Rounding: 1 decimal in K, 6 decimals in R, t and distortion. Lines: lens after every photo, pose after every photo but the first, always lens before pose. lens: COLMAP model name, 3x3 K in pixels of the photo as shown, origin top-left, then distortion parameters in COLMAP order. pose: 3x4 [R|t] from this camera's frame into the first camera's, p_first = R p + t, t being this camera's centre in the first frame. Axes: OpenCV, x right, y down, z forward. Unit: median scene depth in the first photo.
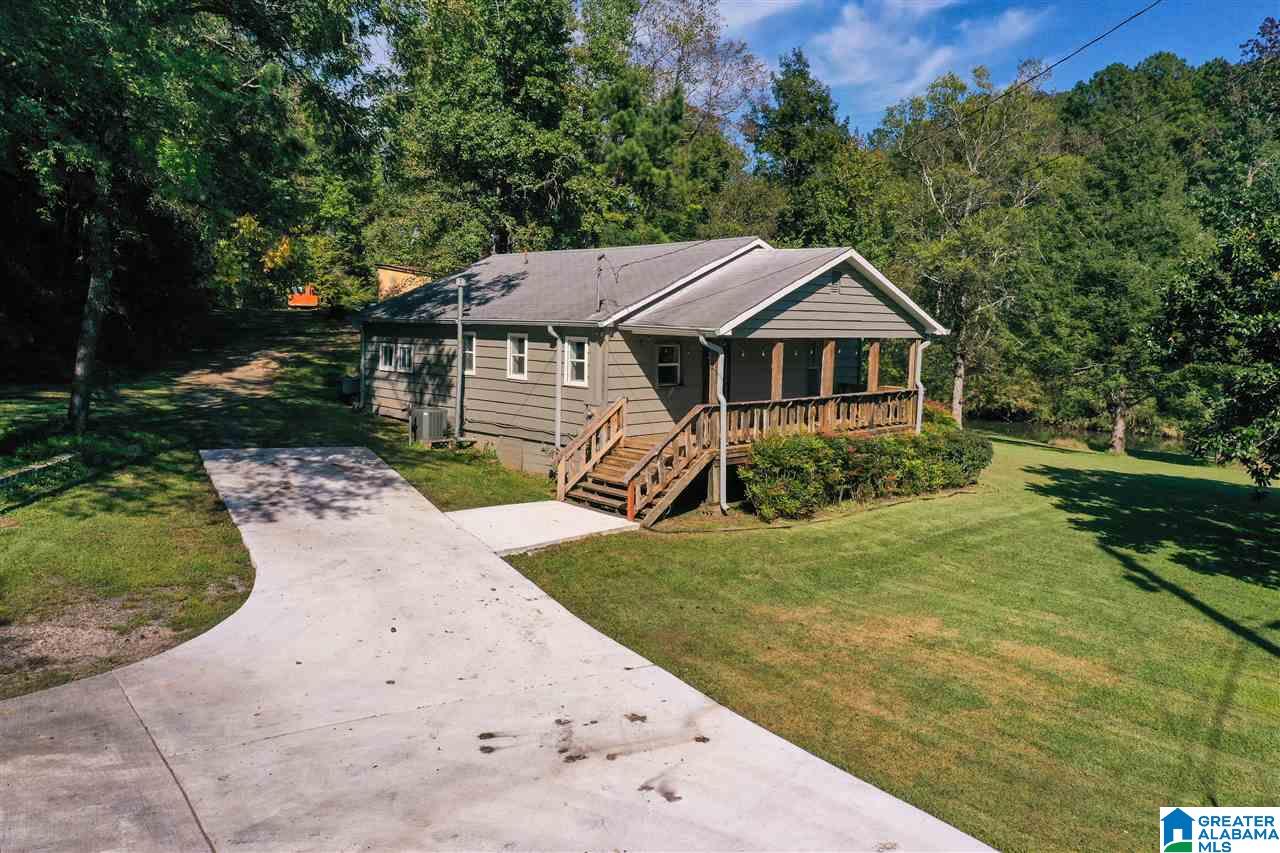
lens RADIAL K [[1009.5, 0, 640.0], [0, 1009.5, 426.5], [0, 0, 1]] dist [0.011941, -0.013295]
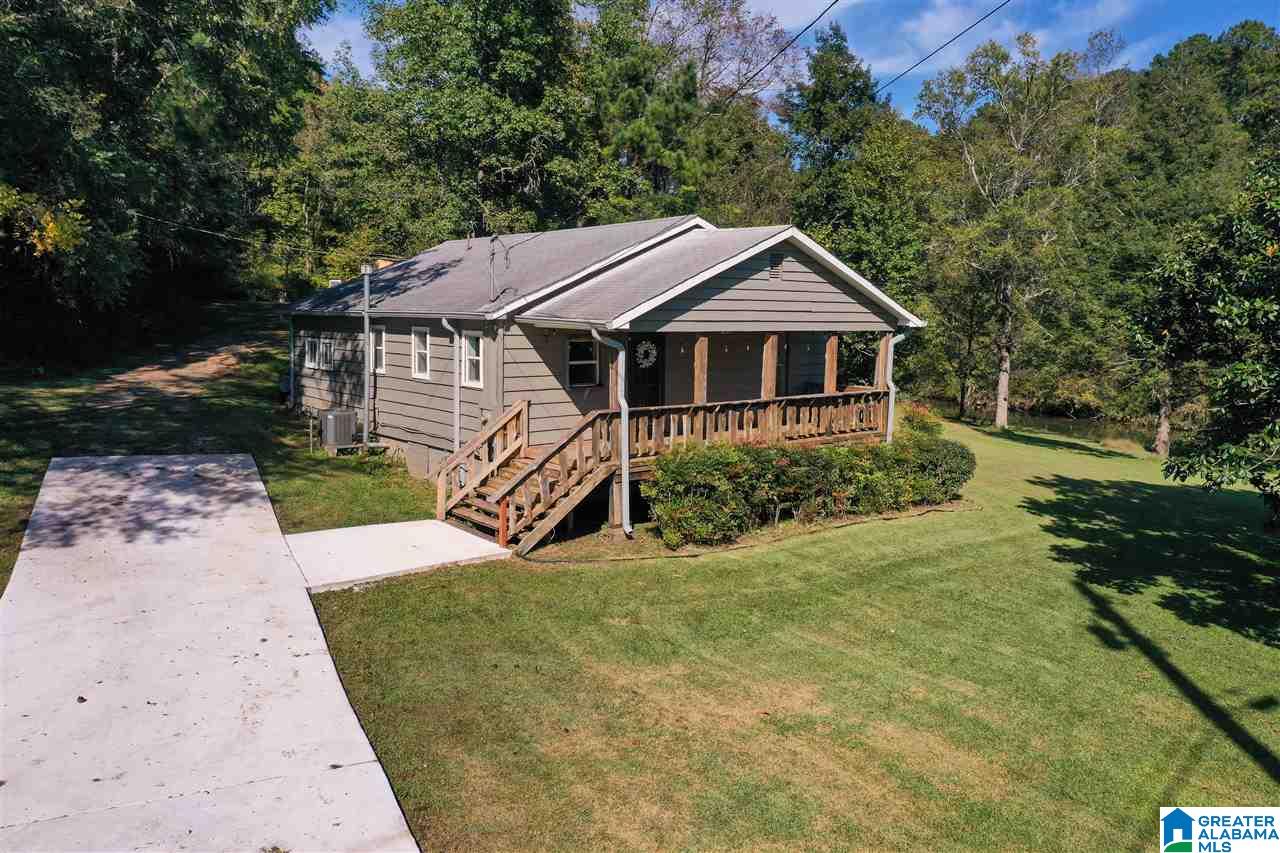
lens RADIAL K [[1009.5, 0, 640.0], [0, 1009.5, 426.5], [0, 0, 1]] dist [0.011941, -0.013295]
pose [[0.997118, 0.004509, -0.075733, 0.139045], [-0.003877, 0.999956, 0.008485, -0.013139], [0.075768, -0.008166, 0.997092, 0.129083]]
